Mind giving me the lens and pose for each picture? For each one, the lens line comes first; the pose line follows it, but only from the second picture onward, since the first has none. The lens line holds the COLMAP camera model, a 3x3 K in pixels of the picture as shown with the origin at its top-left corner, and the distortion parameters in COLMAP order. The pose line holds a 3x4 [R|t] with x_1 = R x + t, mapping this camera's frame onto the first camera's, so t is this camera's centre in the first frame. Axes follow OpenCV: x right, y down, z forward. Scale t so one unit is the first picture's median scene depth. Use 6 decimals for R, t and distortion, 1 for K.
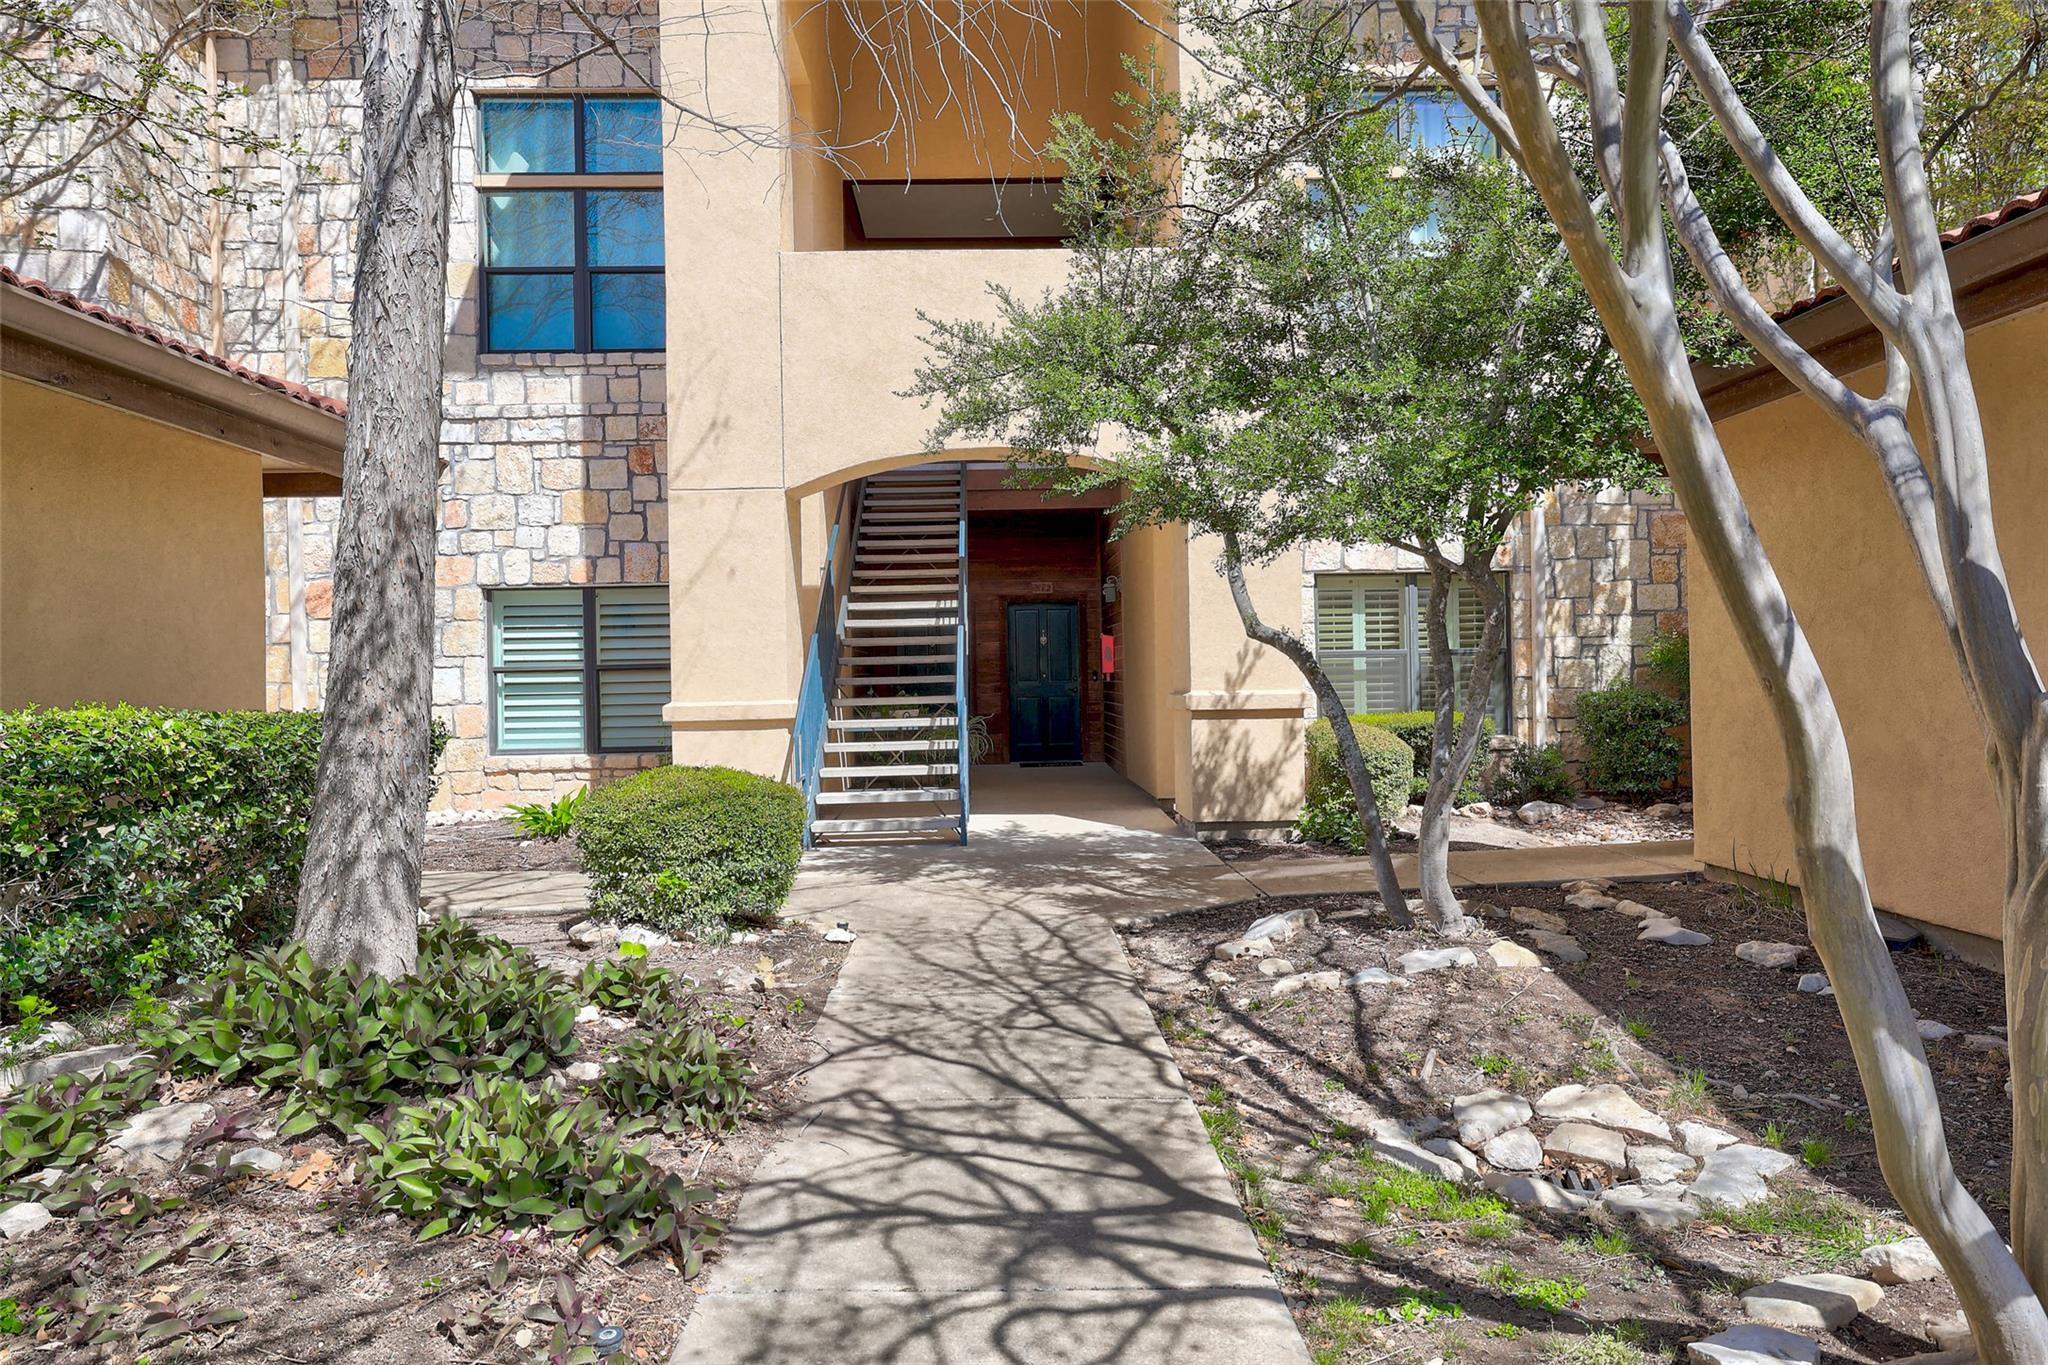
lens RADIAL K [[1299.8, 0, 1030.1], [0, 1299.8, 679.2], [0, 0, 1]] dist [0.009099, 0.001631]
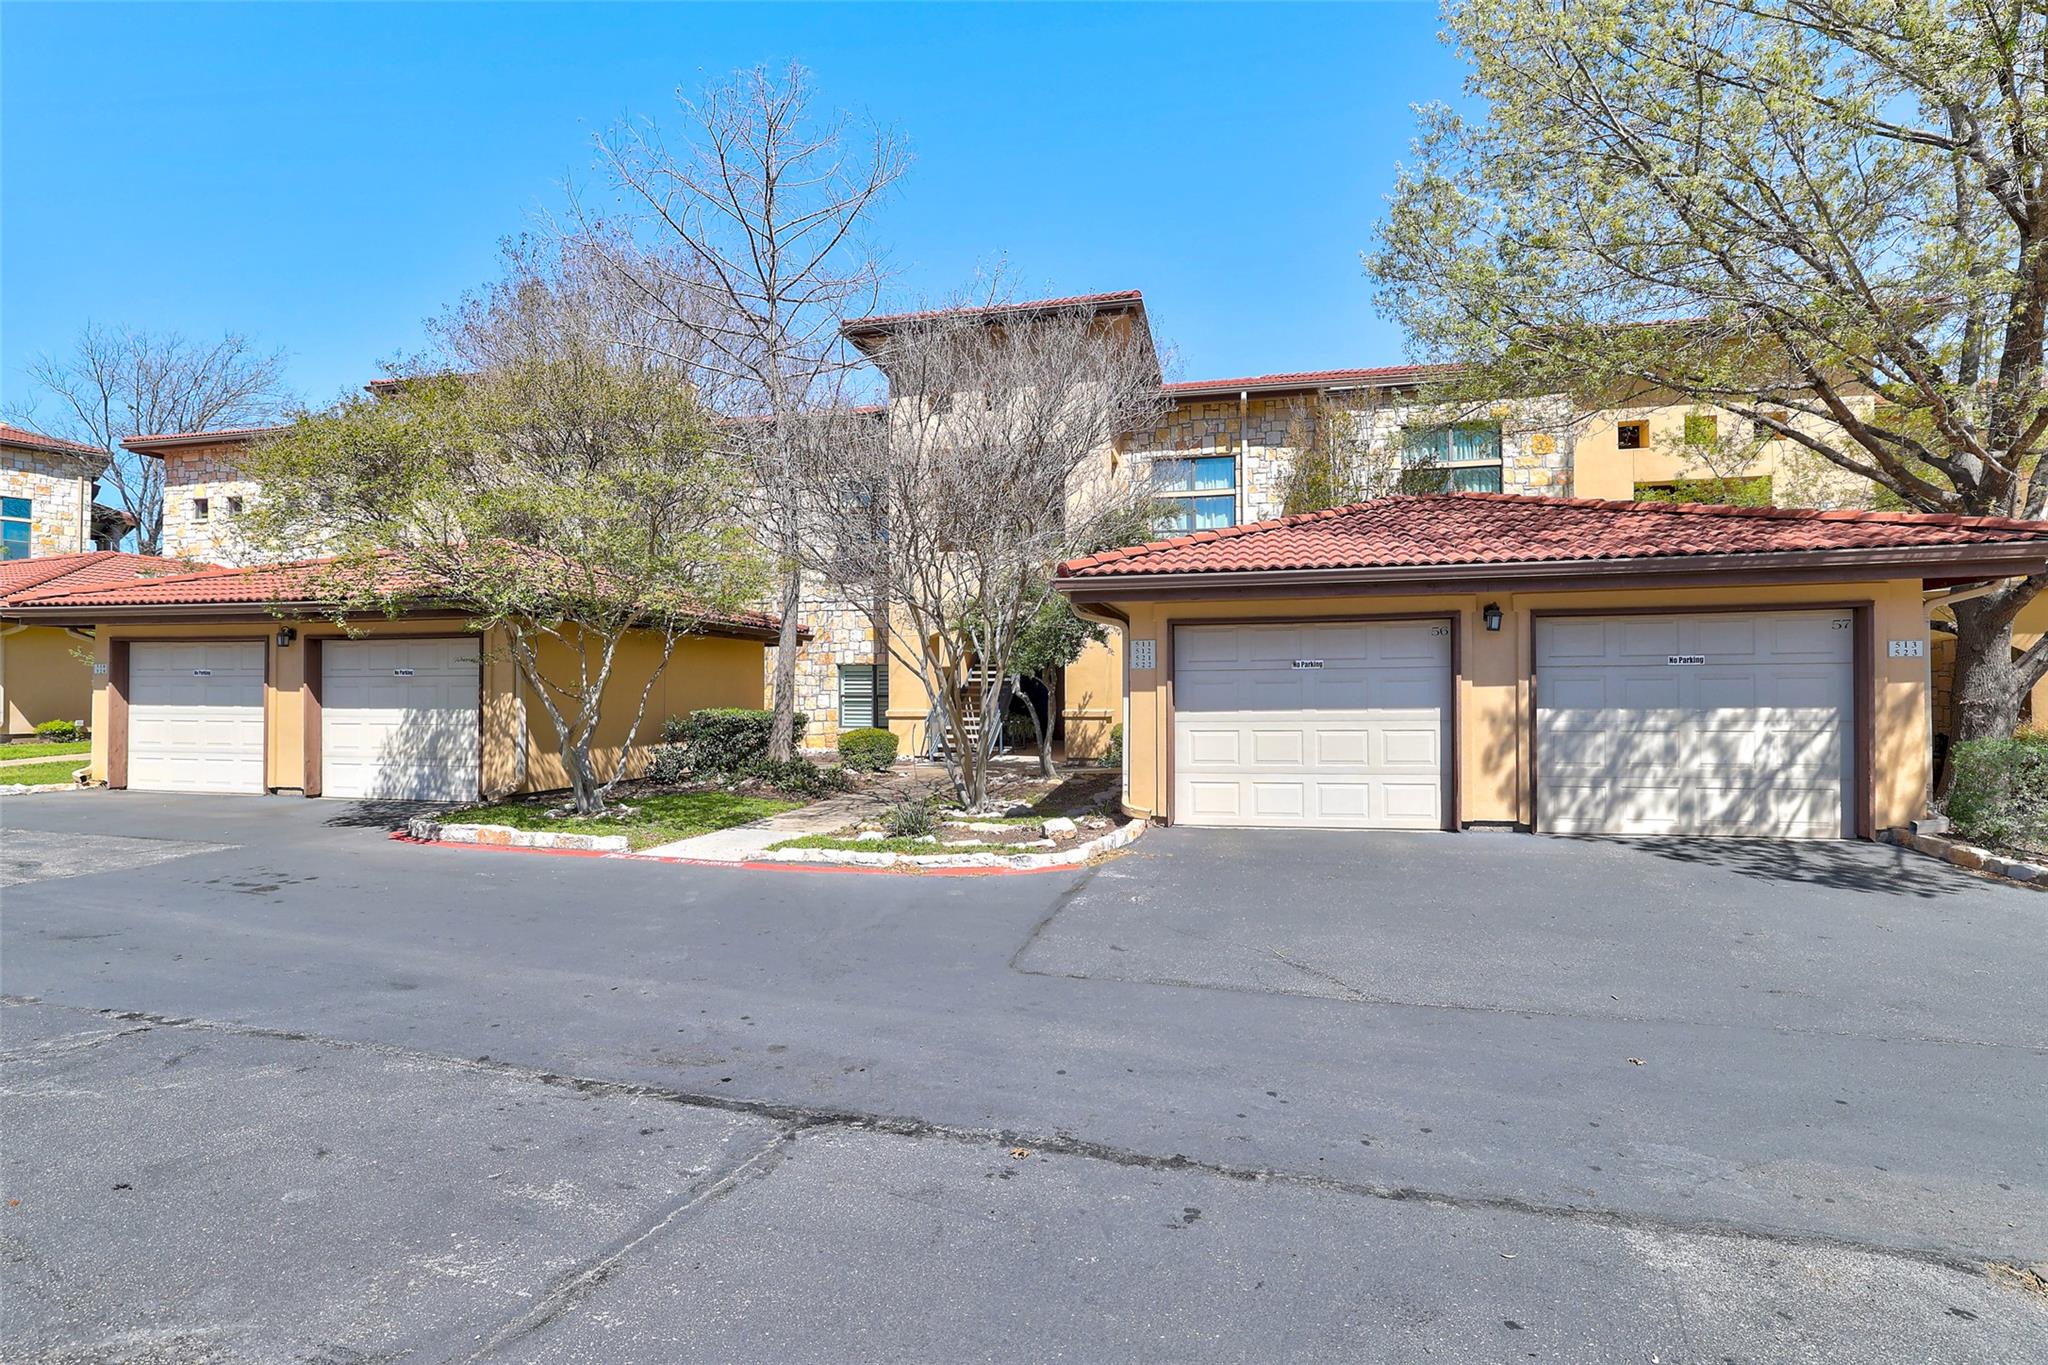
lens RADIAL K [[943.1, 0, 1018.5], [0, 943.1, 688.5], [0, 0, 1]] dist [0.001433, 0.000431]
pose [[0.964680, 0.015111, -0.262991, 0.547655], [-0.016180, 0.999867, -0.001899, -0.029885], [0.262927, 0.006087, 0.964796, -0.936754]]
